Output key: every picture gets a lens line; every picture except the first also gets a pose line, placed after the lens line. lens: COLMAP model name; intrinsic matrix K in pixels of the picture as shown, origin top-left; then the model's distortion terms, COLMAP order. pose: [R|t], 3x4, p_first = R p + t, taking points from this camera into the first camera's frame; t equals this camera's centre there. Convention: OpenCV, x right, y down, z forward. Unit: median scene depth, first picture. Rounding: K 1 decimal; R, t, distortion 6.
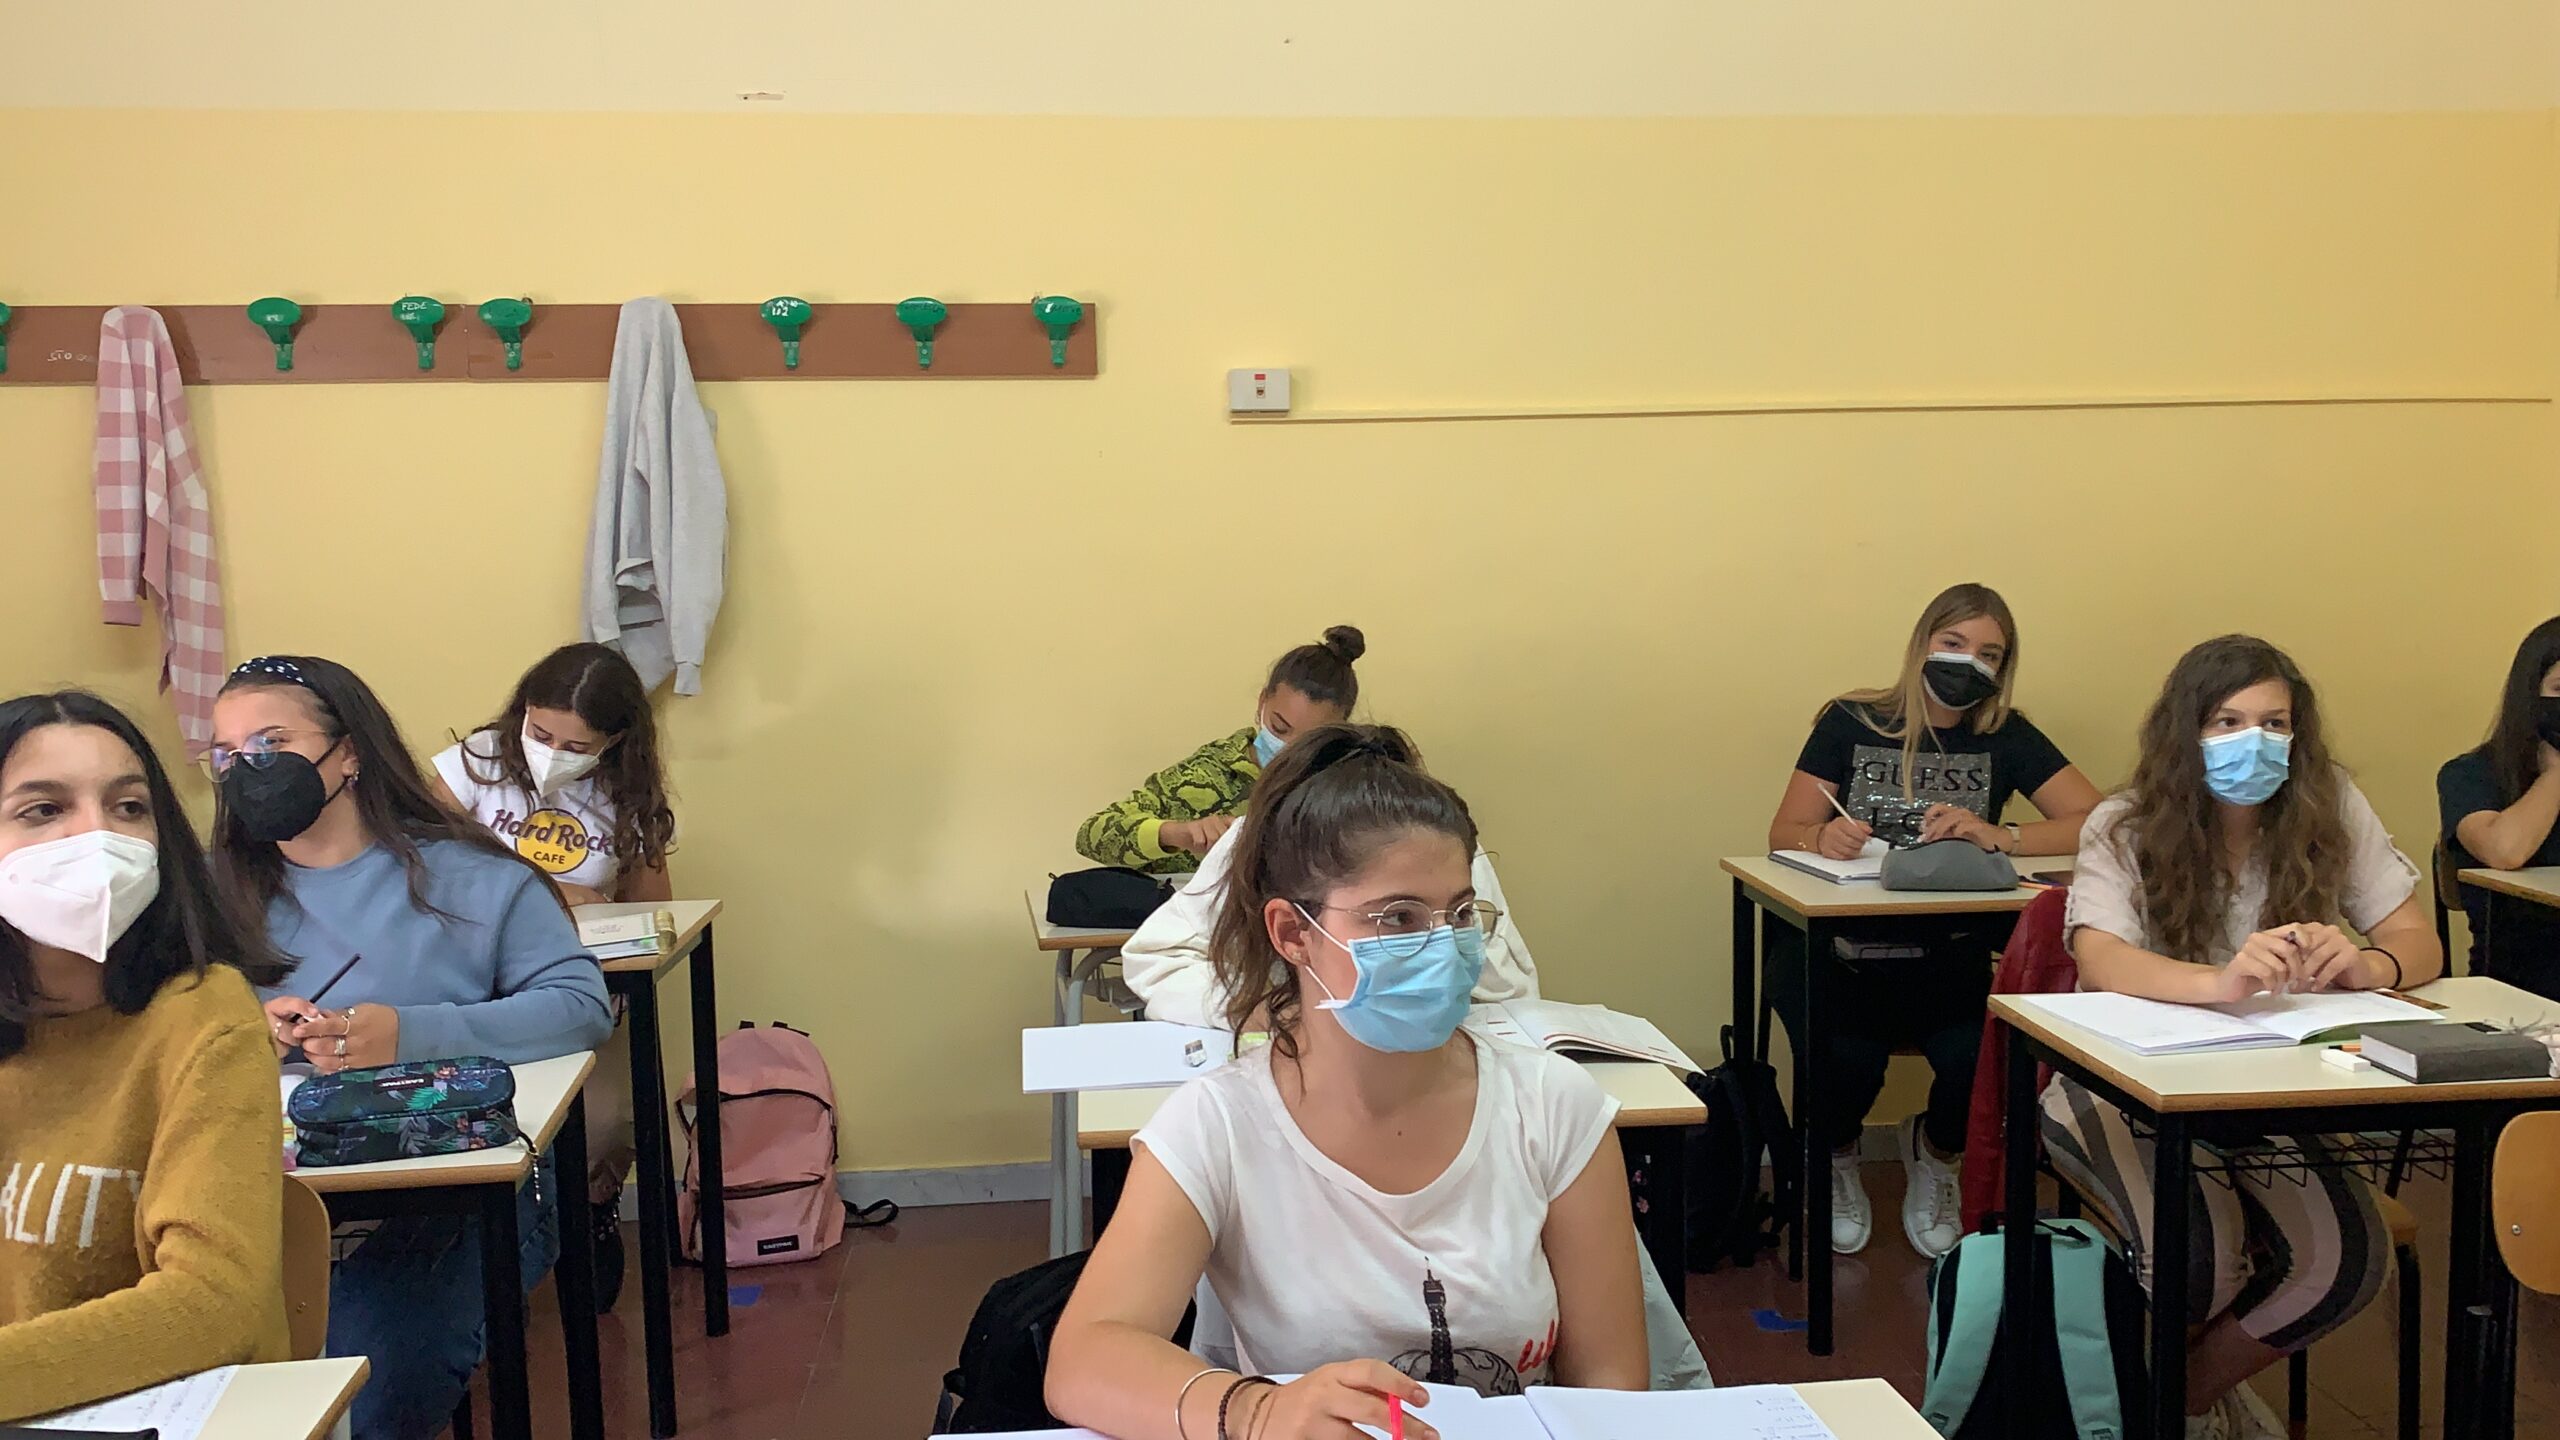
lens RADIAL K [[2258.7, 0, 1280.0], [0, 2258.7, 720.0], [0, 0, 1]] dist [0.094028, -0.241528]
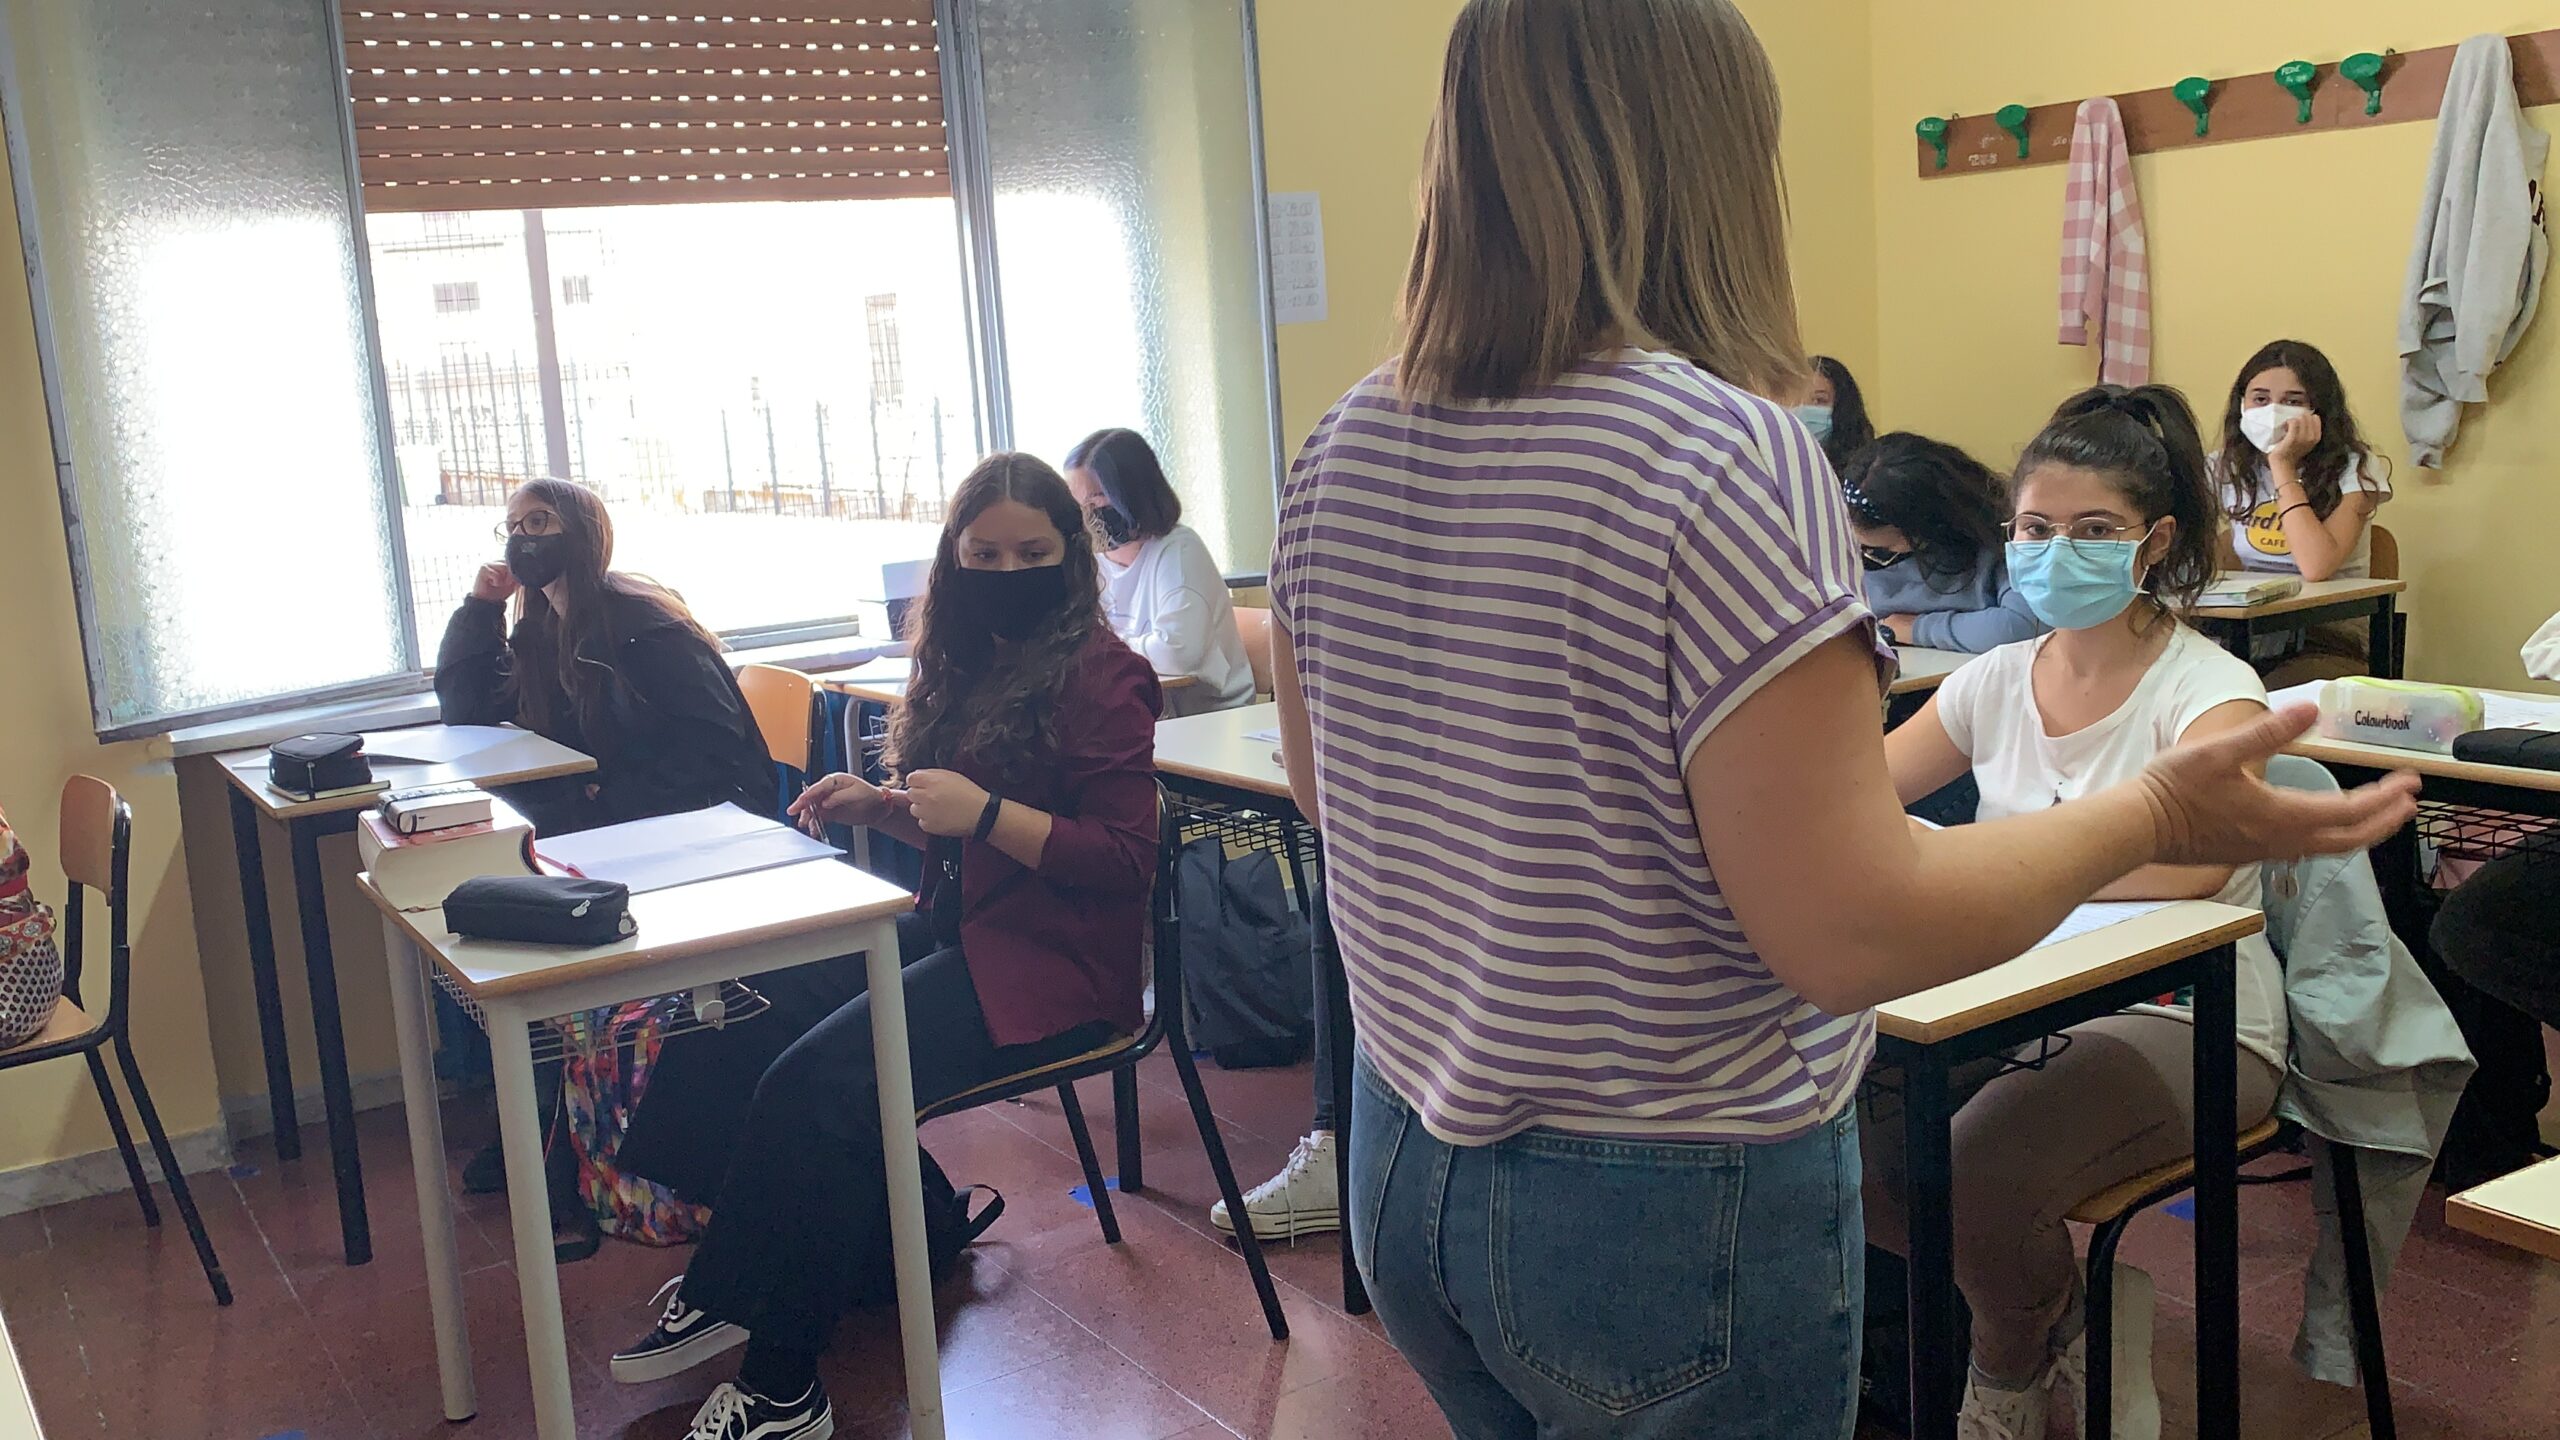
lens RADIAL K [[2273.5, 0, 1280.0], [0, 2273.5, 720.0], [0, 0, 1]] dist [0.044020, -0.002351]
pose [[0.460568, 0.137438, -0.876920, 0.484654], [-0.034378, 0.989961, 0.137099, 0.007958], [0.886958, -0.032996, 0.460669, -0.035392]]
